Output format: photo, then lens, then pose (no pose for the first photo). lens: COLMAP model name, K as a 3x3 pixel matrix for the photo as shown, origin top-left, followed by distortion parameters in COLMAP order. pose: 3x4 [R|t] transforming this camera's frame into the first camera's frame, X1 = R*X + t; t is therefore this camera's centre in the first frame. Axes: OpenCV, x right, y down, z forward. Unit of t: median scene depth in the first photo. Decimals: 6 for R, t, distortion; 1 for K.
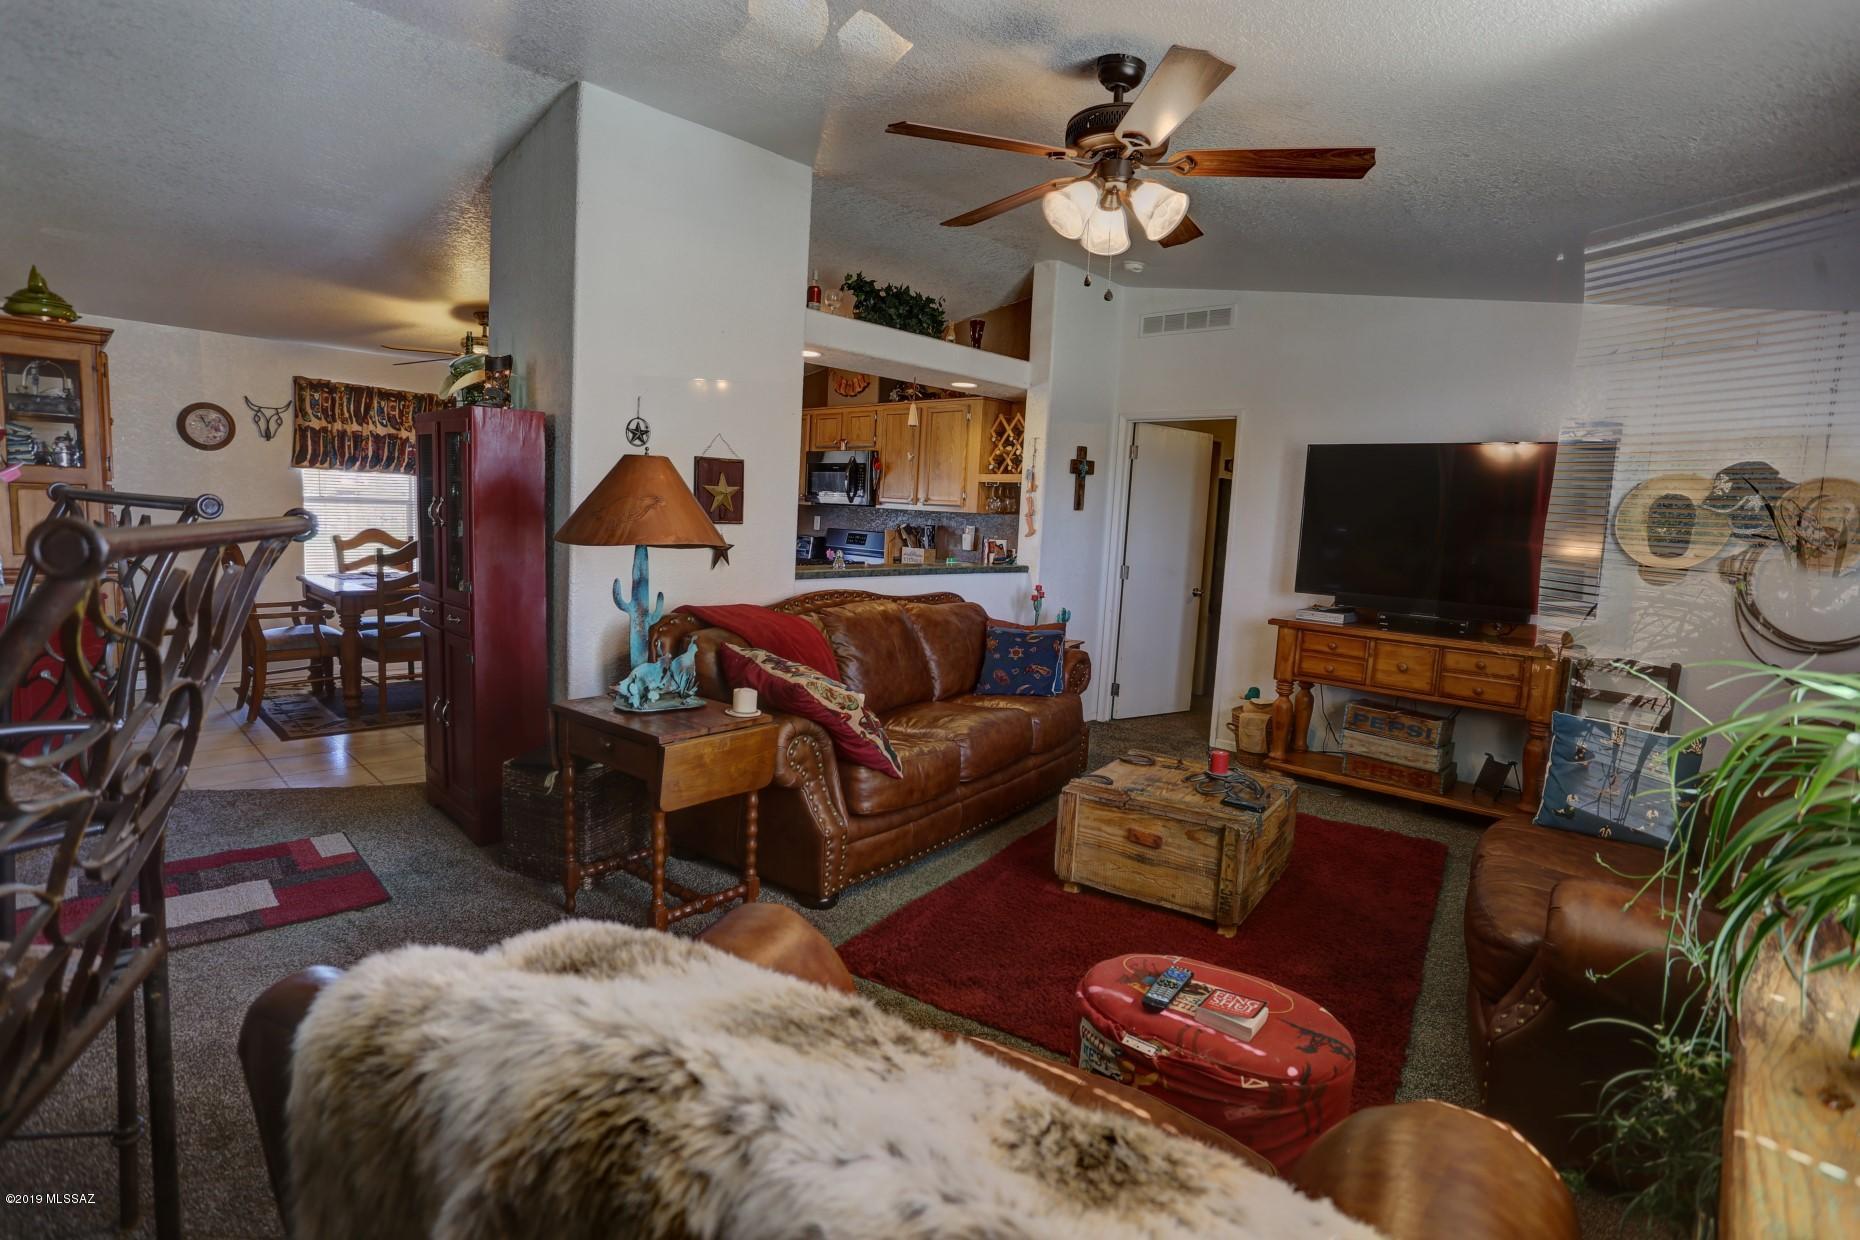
lens RADIAL K [[905.5, 0, 930.0], [0, 905.5, 620.0], [0, 0, 1]] dist [-0.077631, 0.038804]
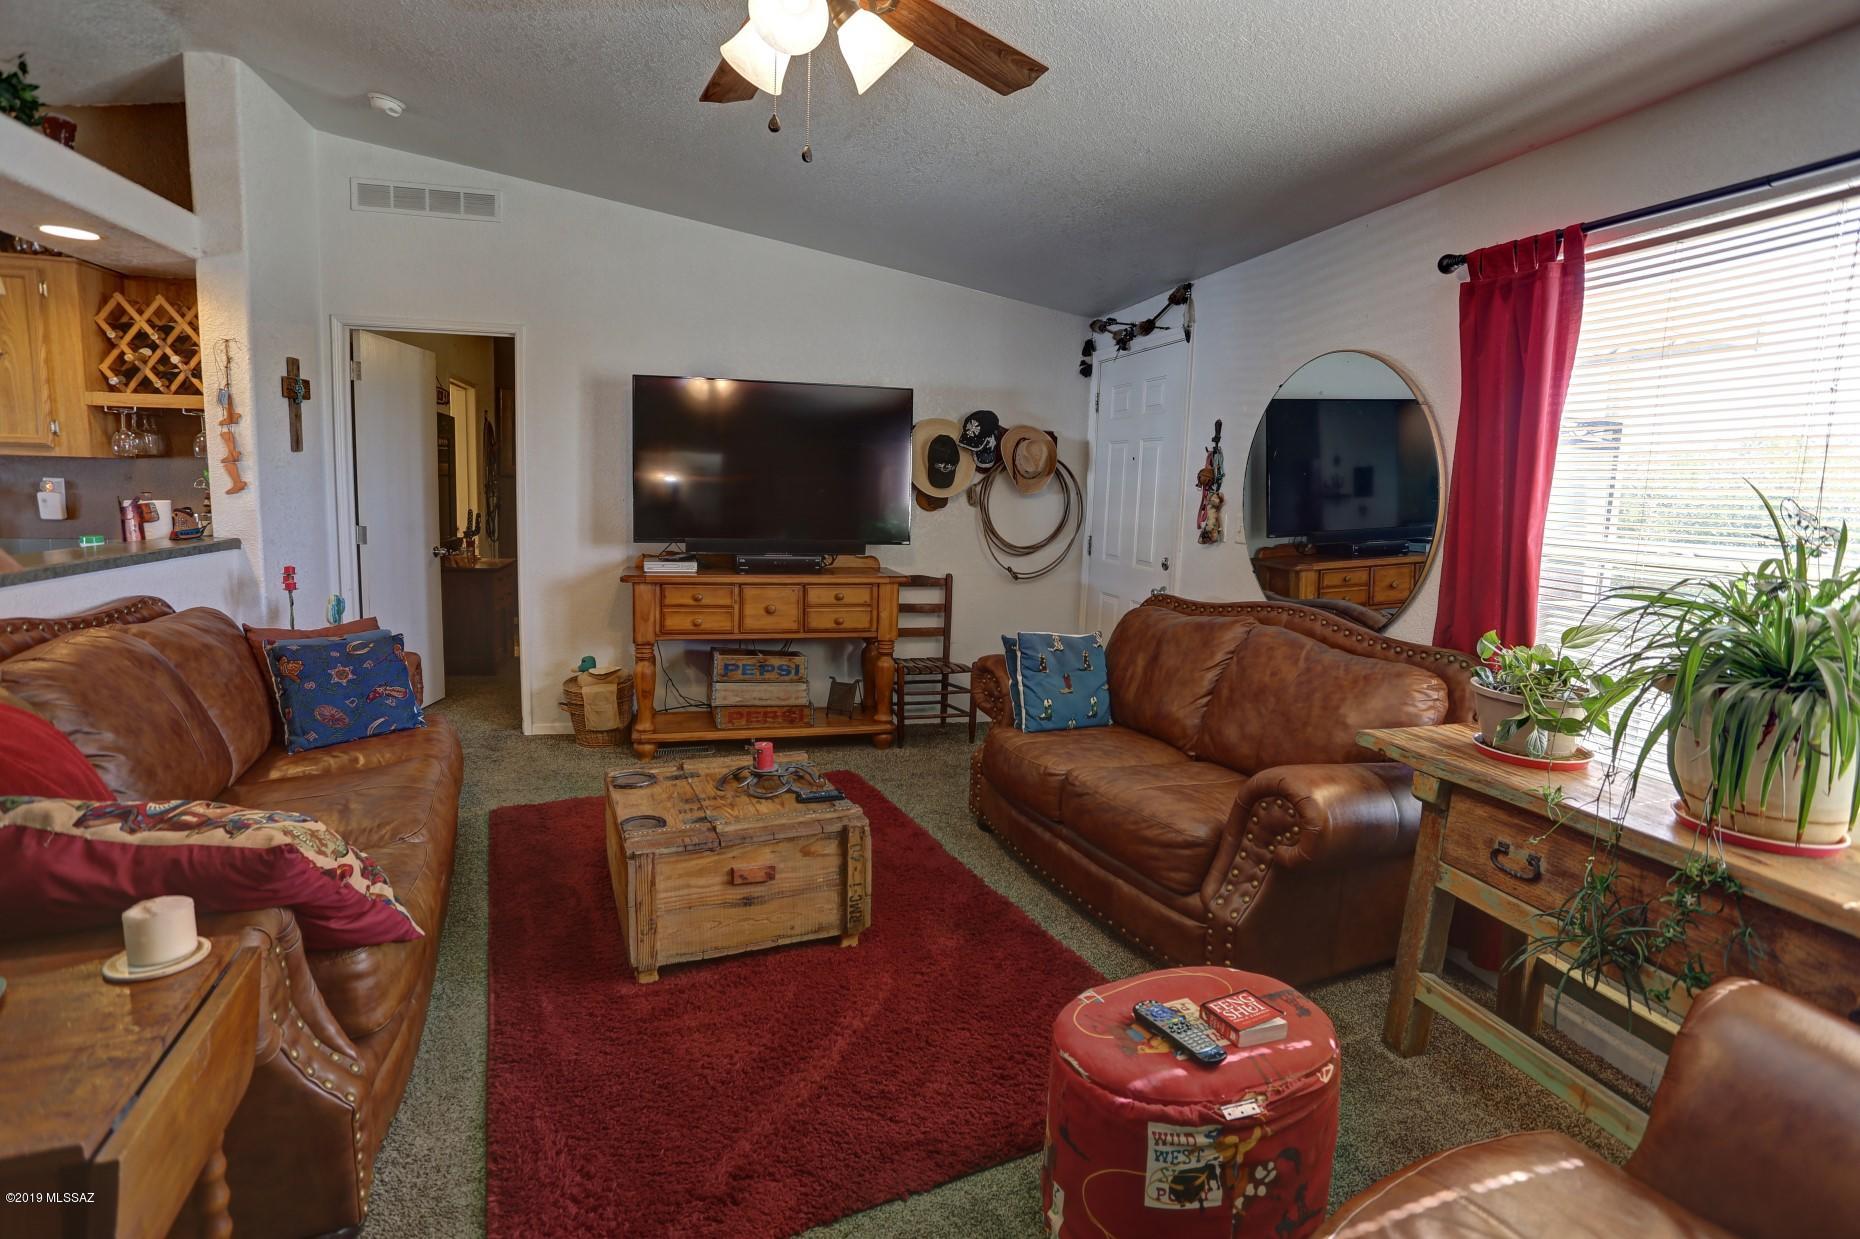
lens RADIAL K [[905.5, 0, 930.0], [0, 905.5, 619.5], [0, 0, 1]] dist [-0.077631, 0.038804]
pose [[0.528884, -0.156051, 0.834224, -0.208790], [0.093031, 0.987687, 0.125778, -0.044492], [-0.843580, 0.011087, 0.536889, 0.301941]]
